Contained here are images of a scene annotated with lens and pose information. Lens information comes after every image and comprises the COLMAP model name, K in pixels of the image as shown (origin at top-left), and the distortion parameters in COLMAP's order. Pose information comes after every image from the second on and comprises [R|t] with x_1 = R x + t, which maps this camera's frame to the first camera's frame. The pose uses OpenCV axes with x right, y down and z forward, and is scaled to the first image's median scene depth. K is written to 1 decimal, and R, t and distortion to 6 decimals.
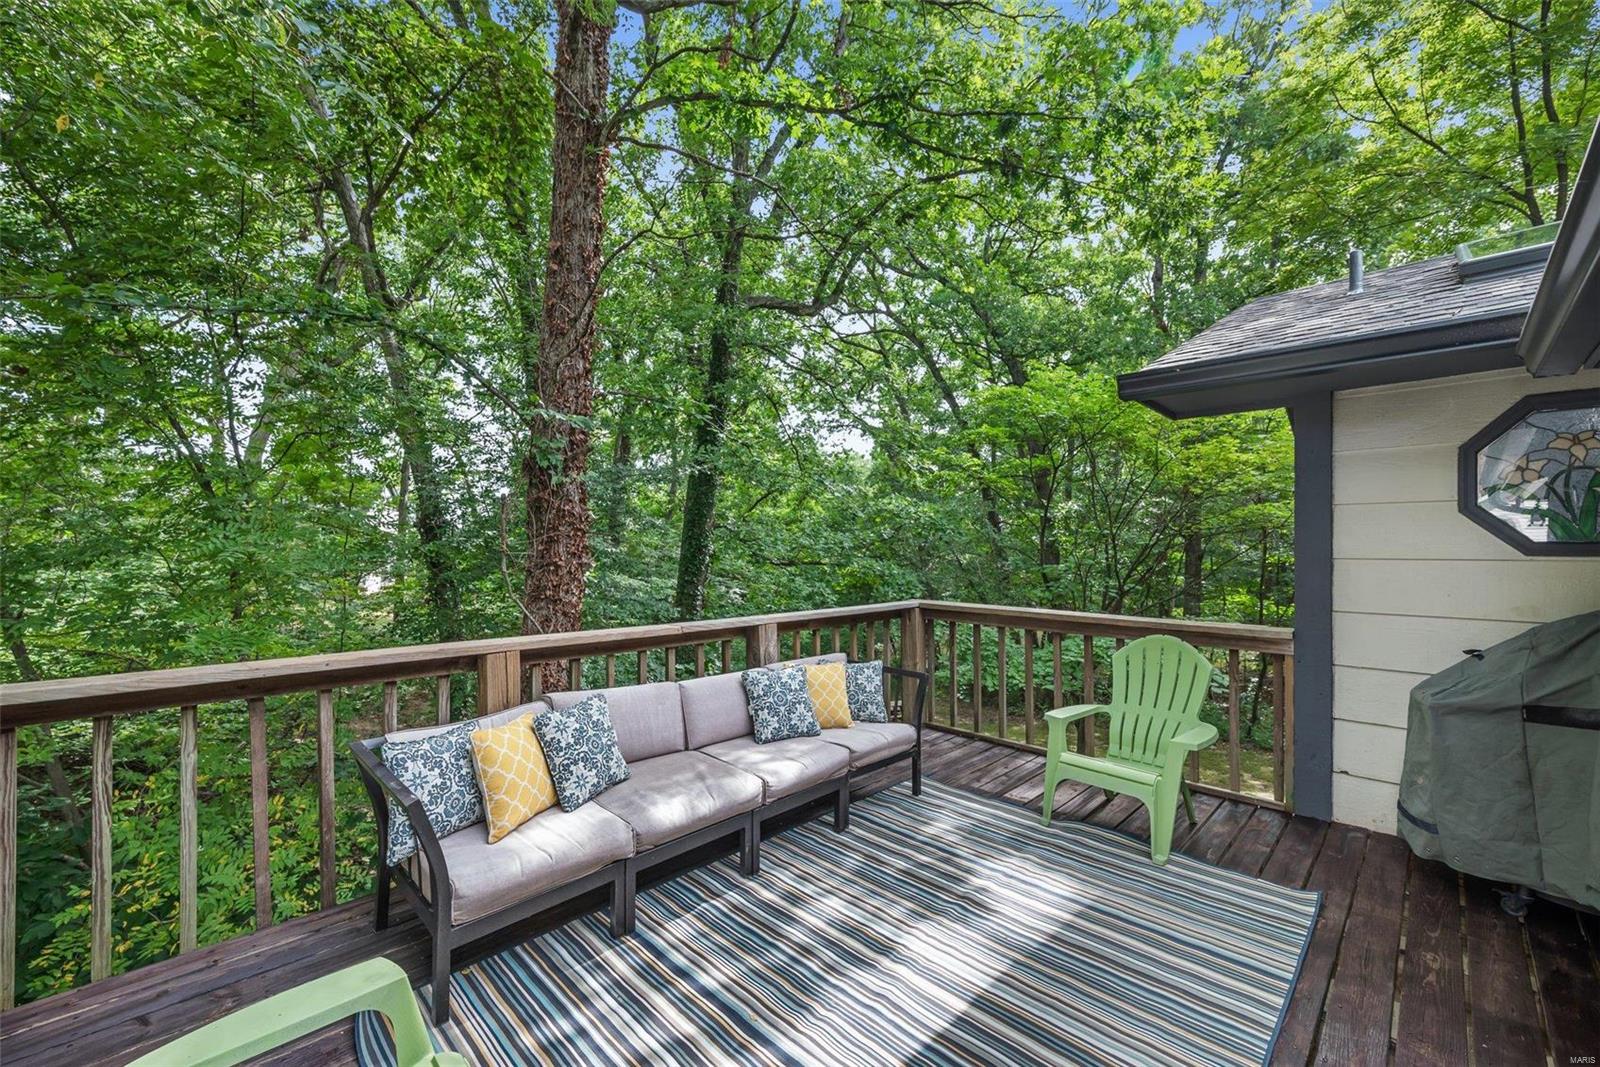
lens RADIAL K [[634.7, 0, 804.5], [0, 634.7, 540.9], [0, 0, 1]] dist [-0.009173, -0.000277]
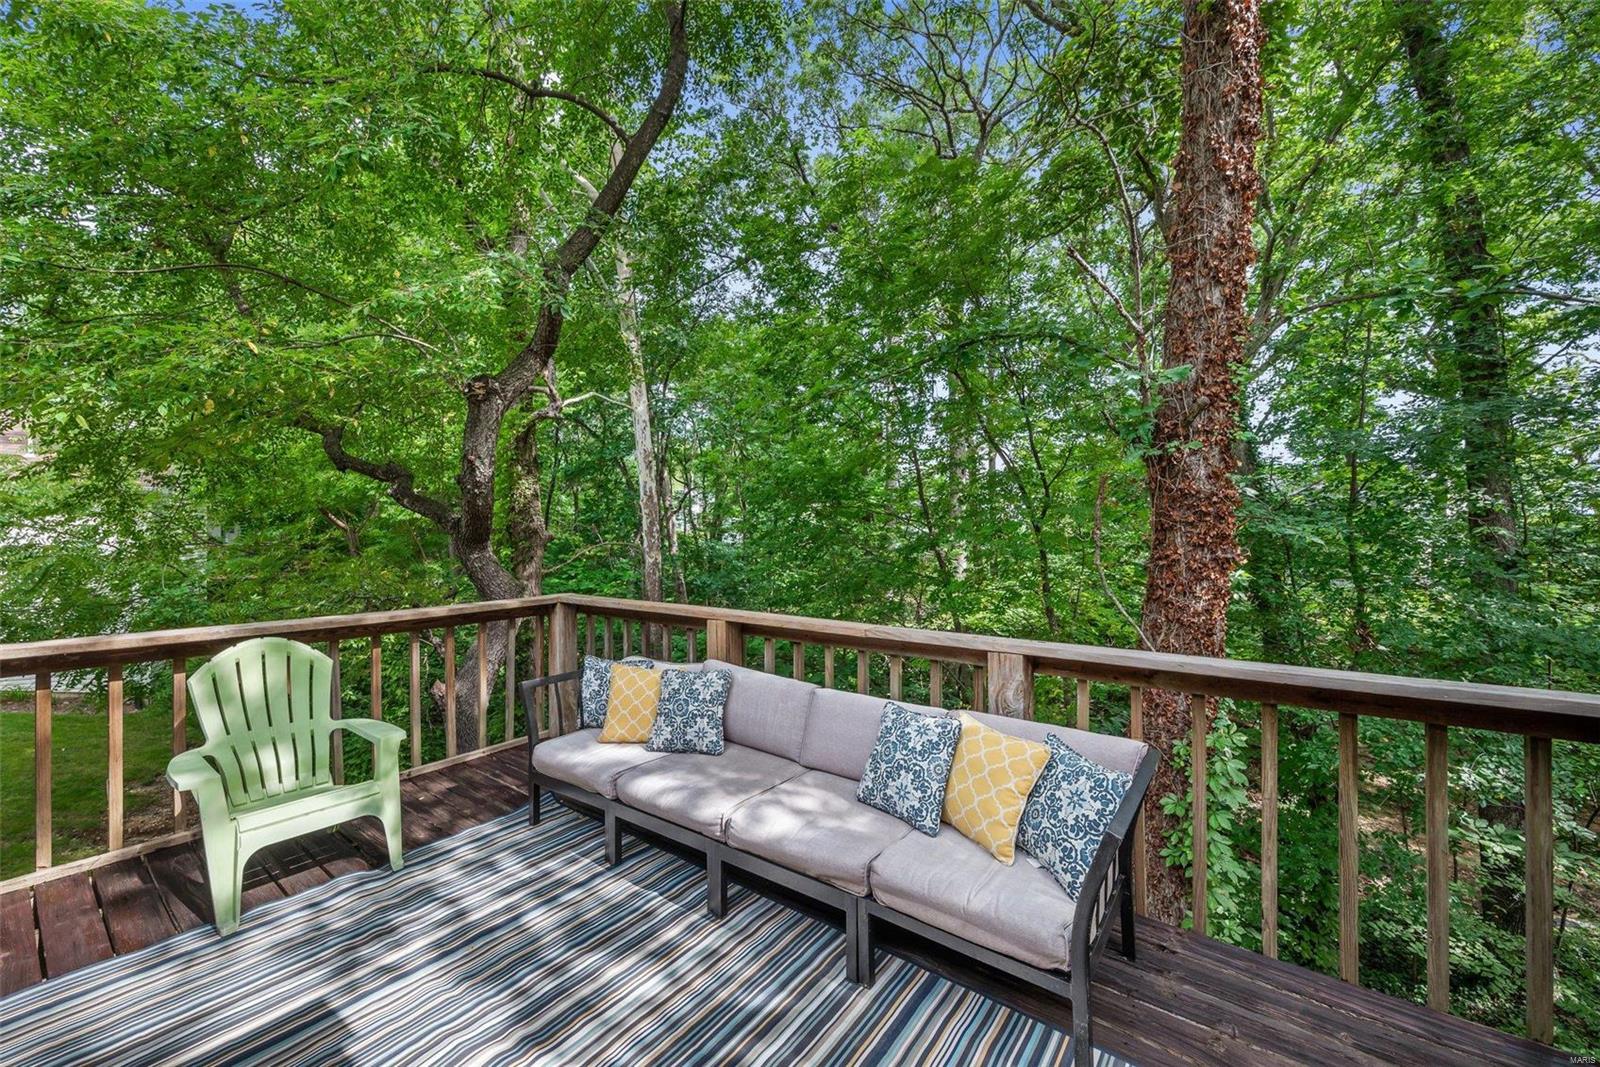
lens RADIAL K [[634.7, 0, 800.7], [0, 634.7, 535.7], [0, 0, 1]] dist [-0.009173, -0.000277]
pose [[0.135347, -0.004051, -0.990790, 0.925550], [0.010255, 0.999944, -0.002688, 0.020185], [0.990745, -0.009797, 0.135381, 1.184832]]
